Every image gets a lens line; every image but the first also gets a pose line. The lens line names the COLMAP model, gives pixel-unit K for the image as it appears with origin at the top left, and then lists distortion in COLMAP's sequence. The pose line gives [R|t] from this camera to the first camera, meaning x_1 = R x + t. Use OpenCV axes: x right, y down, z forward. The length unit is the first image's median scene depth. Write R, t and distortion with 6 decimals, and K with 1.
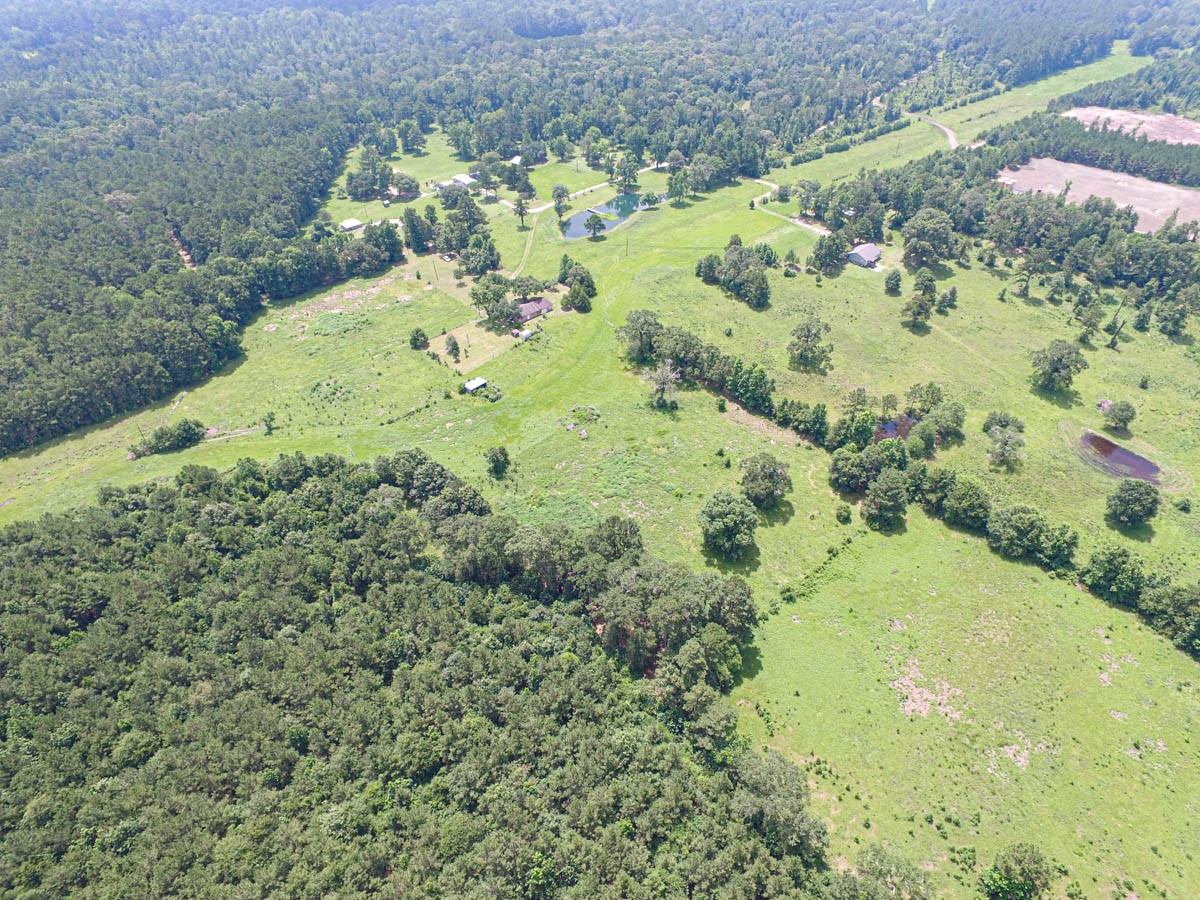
lens RADIAL K [[700.0, 0, 595.3], [0, 700.0, 442.9], [0, 0, 1]] dist [-0.012043, 0.013760]
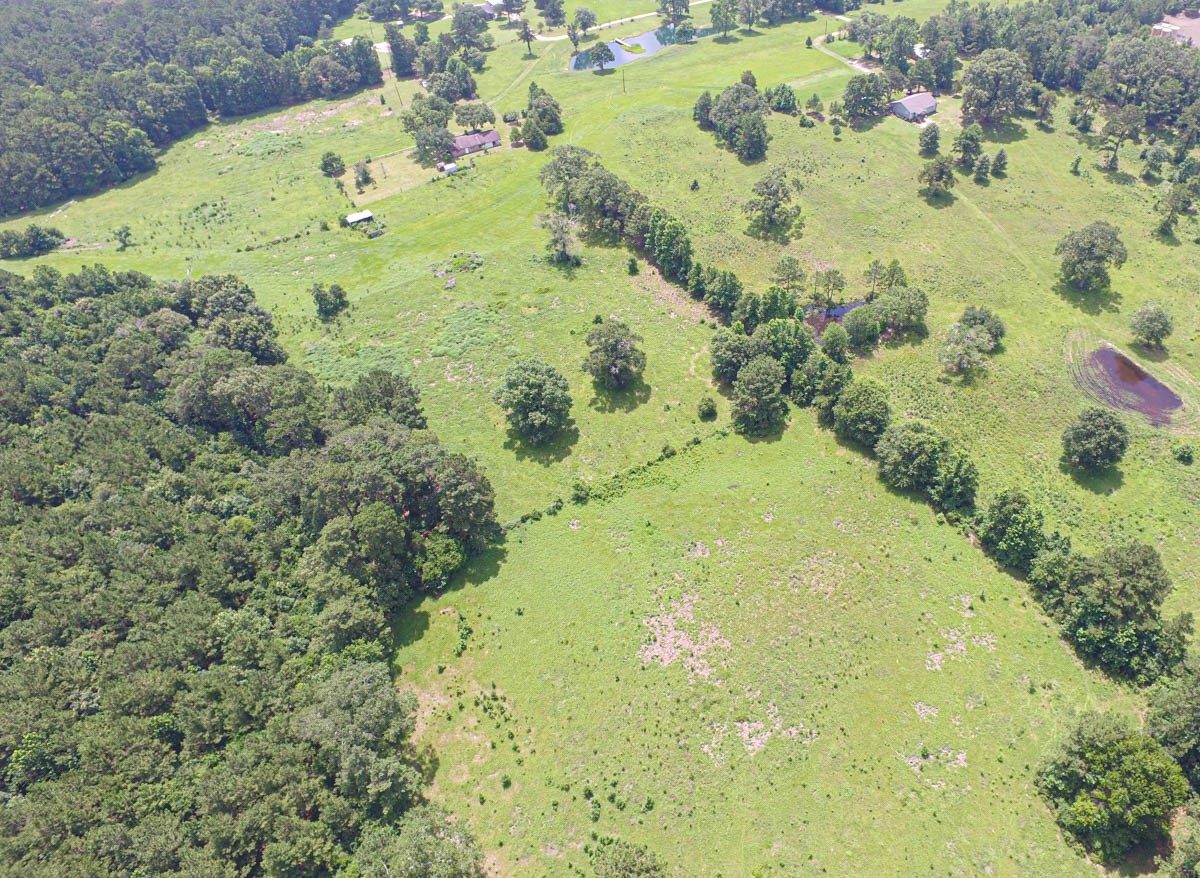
lens RADIAL K [[781.8, 0, 667.0], [0, 781.8, 368.7], [0, 0, 1]] dist [-0.012183, 0.011347]
pose [[0.980977, 0.110942, -0.159301, 0.378849], [-0.105615, 0.993539, 0.041552, 0.021912], [0.162881, -0.023937, 0.986355, 0.111470]]
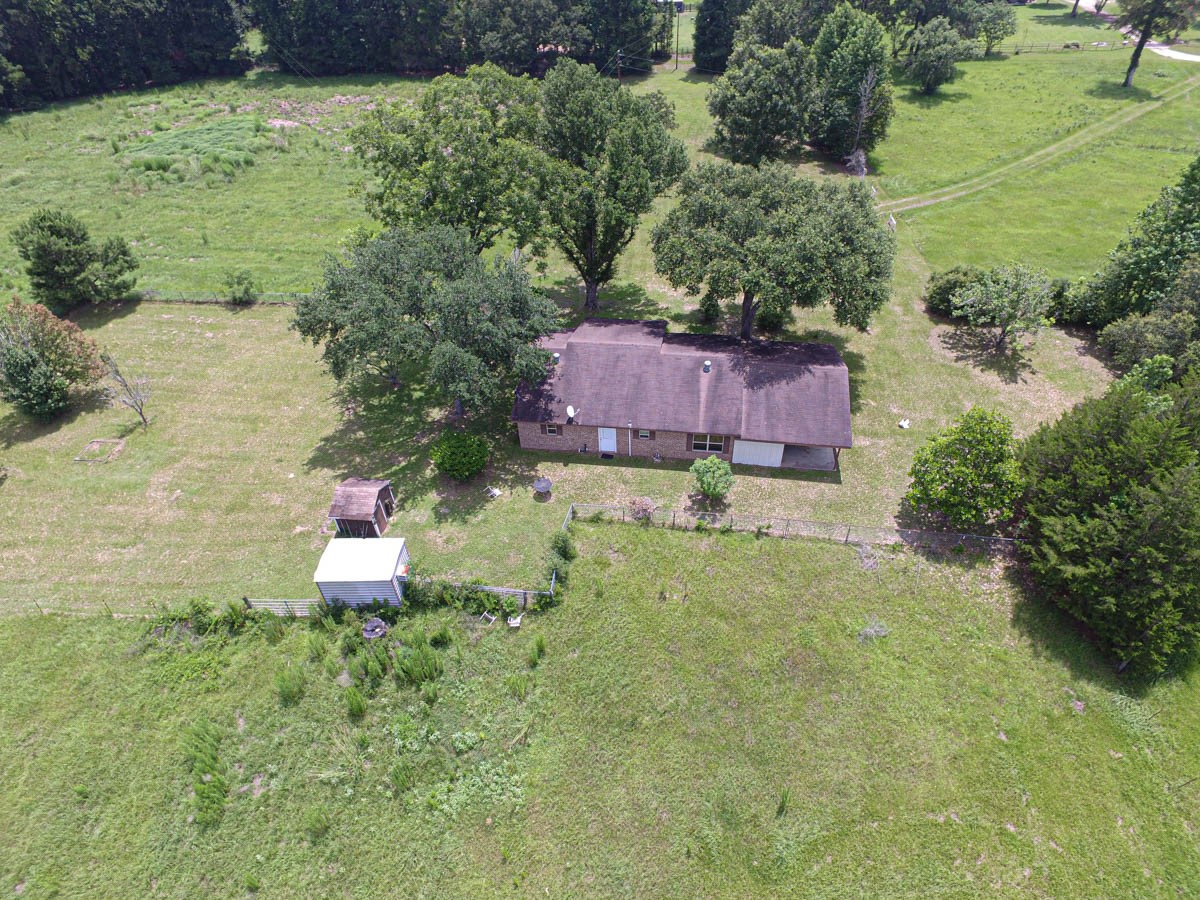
lens RADIAL K [[700.0, 0, 599.4], [0, 700.0, 444.8], [0, 0, 1]] dist [-0.012043, 0.013760]
pose [[0.644387, 0.495592, -0.582369, -0.020887], [-0.468966, 0.857654, 0.210951, -0.241319], [0.604017, 0.137177, 0.785077, 1.043842]]
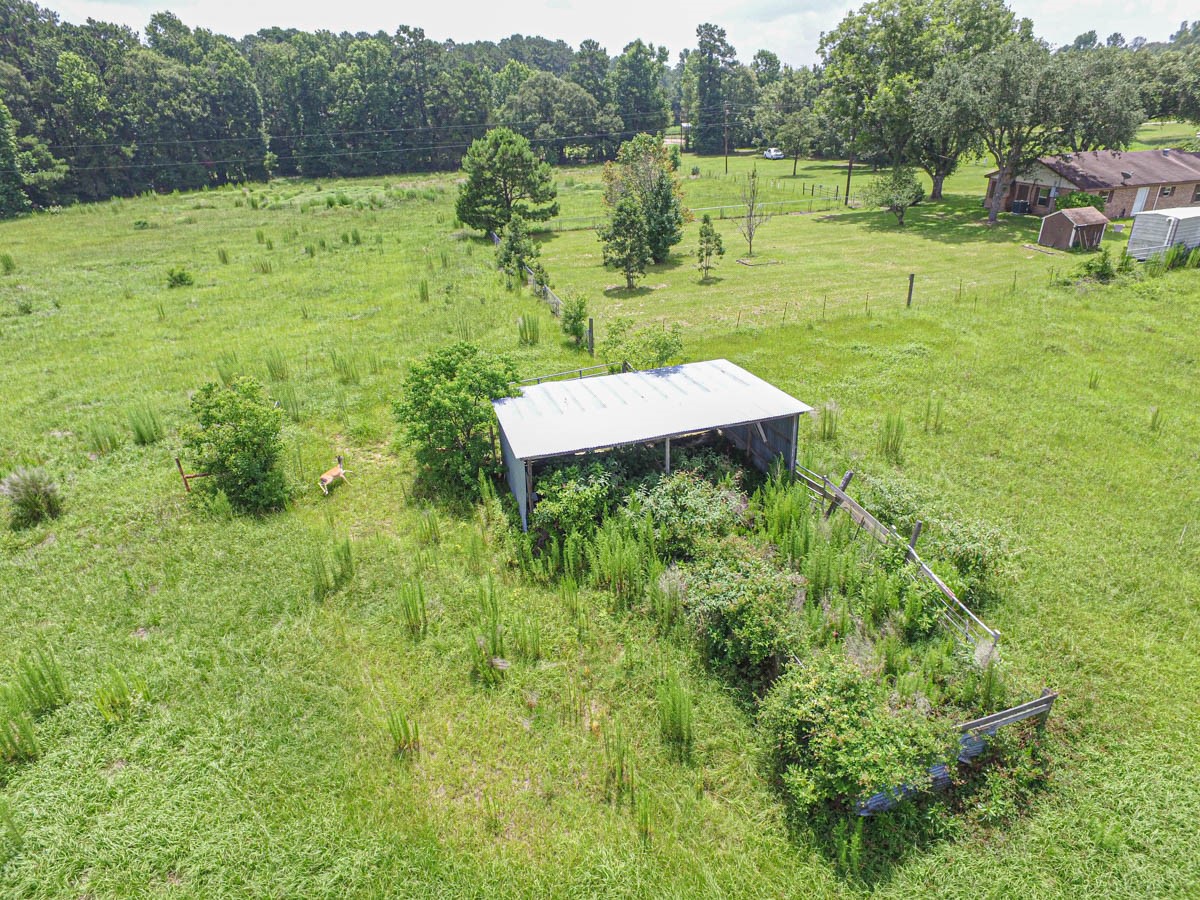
lens RADIAL K [[700.0, 0, 601.0], [0, 700.0, 445.7], [0, 0, 1]] dist [-0.012043, 0.013760]
pose [[0.876145, 0.202672, -0.437372, -0.145147], [-0.290578, 0.945995, -0.143727, -0.070297], [0.384623, 0.253017, 0.887721, 0.948395]]
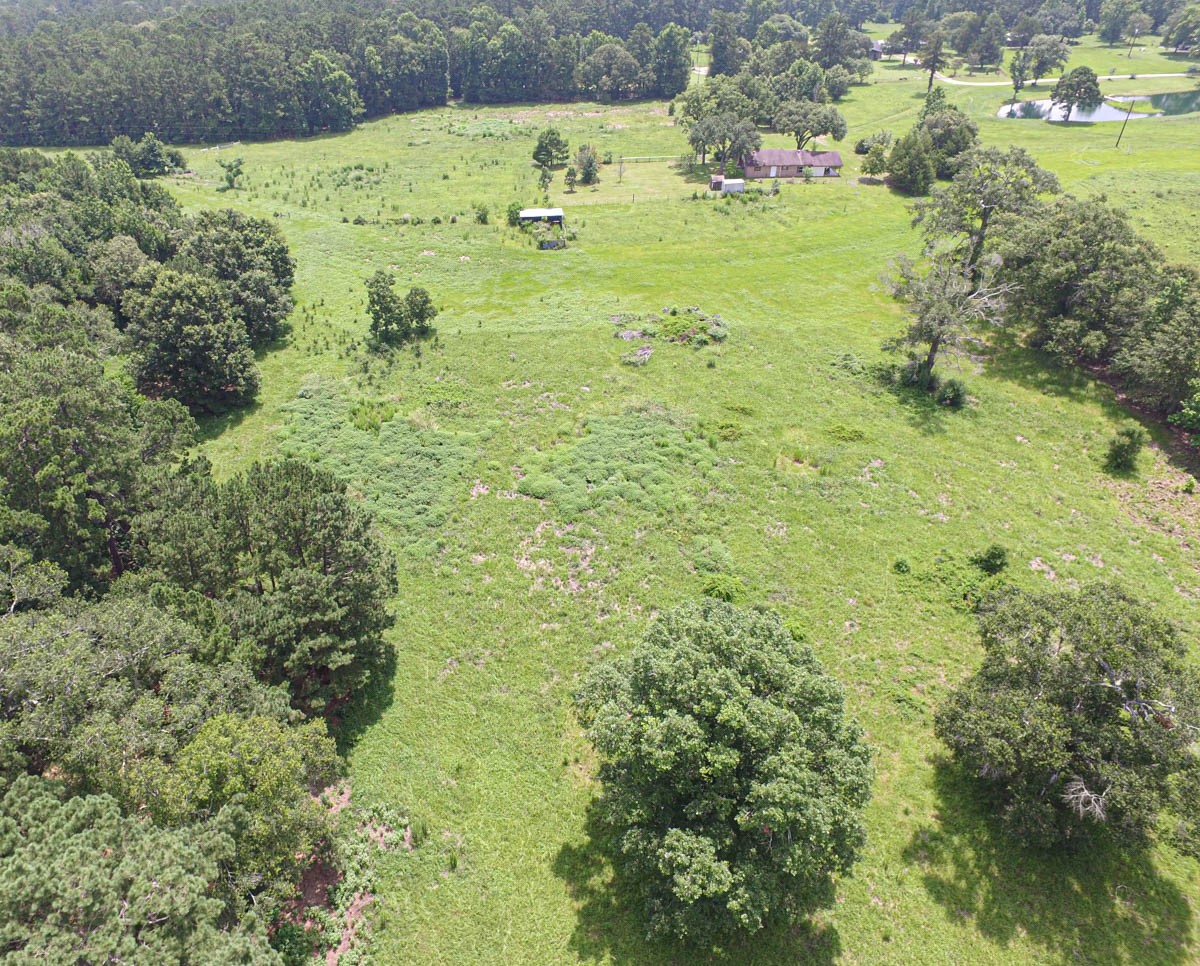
lens RADIAL K [[813.2, 0, 500.1], [0, 813.2, 433.4], [0, 0, 1]] dist [-0.006603, 0.008344]
pose [[0.698172, 0.373453, -0.610810, 0.203758], [-0.432707, 0.899821, 0.055560, 0.031670], [0.570368, 0.225511, 0.789826, 0.590160]]
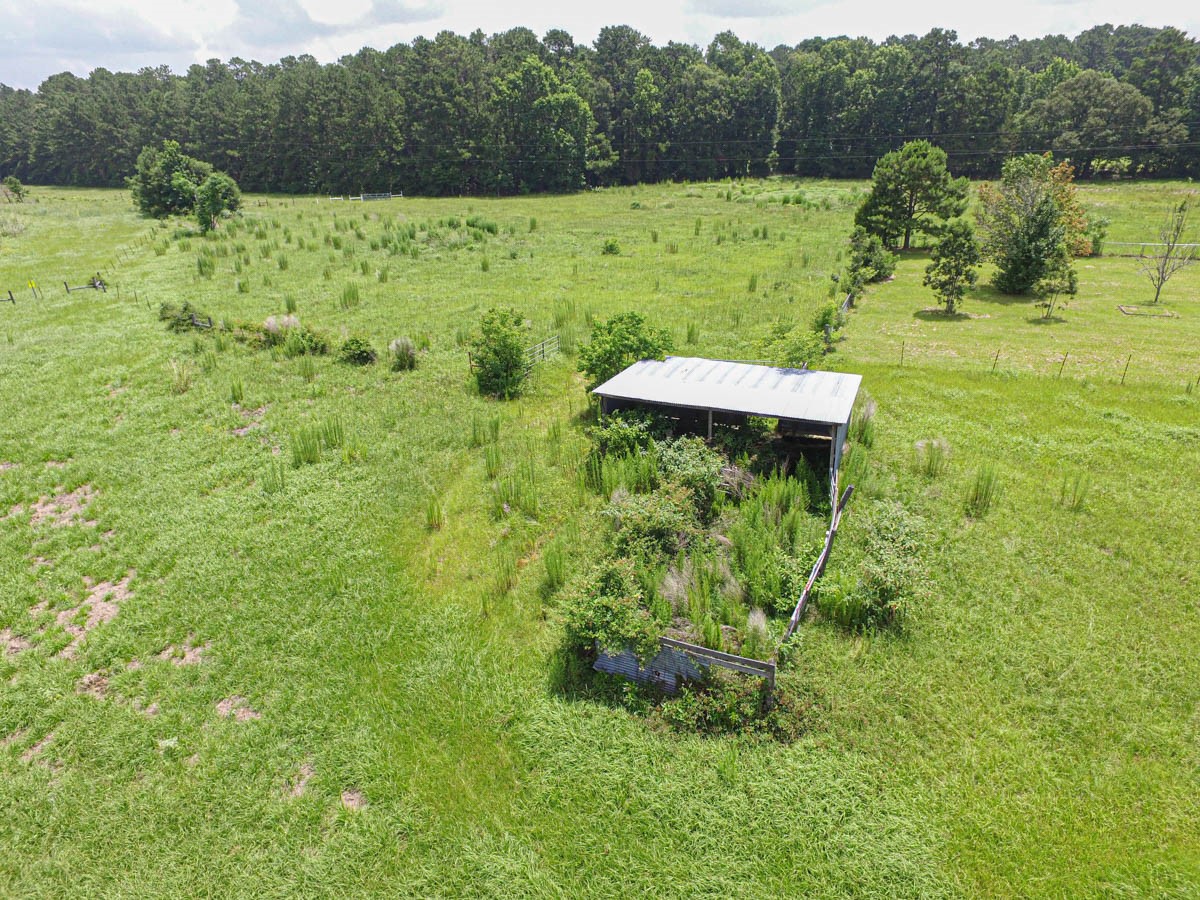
lens RADIAL K [[700.0, 0, 600.5], [0, 700.0, 445.3], [0, 0, 1]] dist [-0.012043, 0.013760]
pose [[0.354542, 0.401701, -0.844355, -0.103908], [-0.573340, 0.806731, 0.143058, -0.083292], [0.738635, 0.433383, 0.516331, 0.959875]]
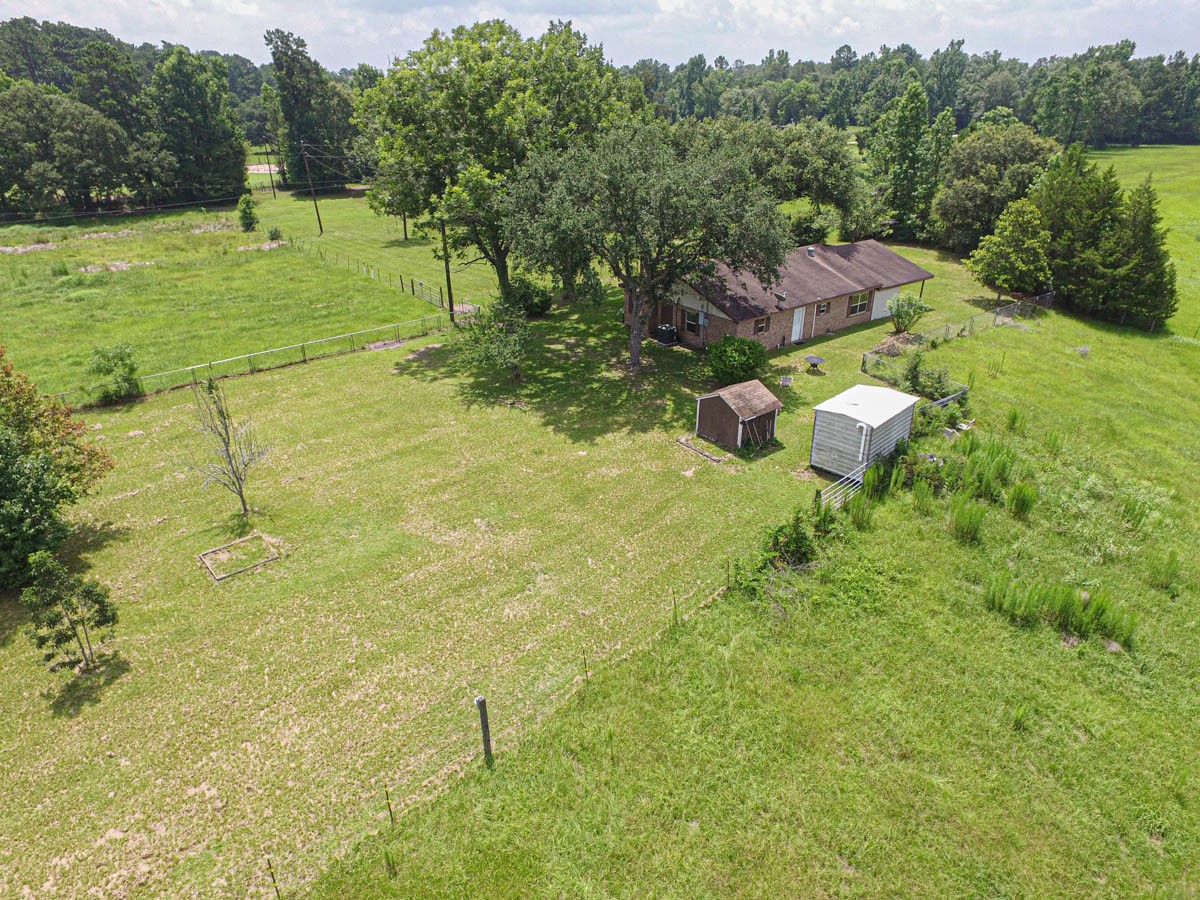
lens RADIAL K [[739.1, 0, 596.6], [0, 739.1, 445.5], [0, 0, 1]] dist [-0.006745, 0.013279]
pose [[0.996819, 0.044757, -0.065939, -0.144565], [-0.058841, 0.971363, -0.230199, -0.142855], [0.053748, 0.233347, 0.970907, 1.010689]]
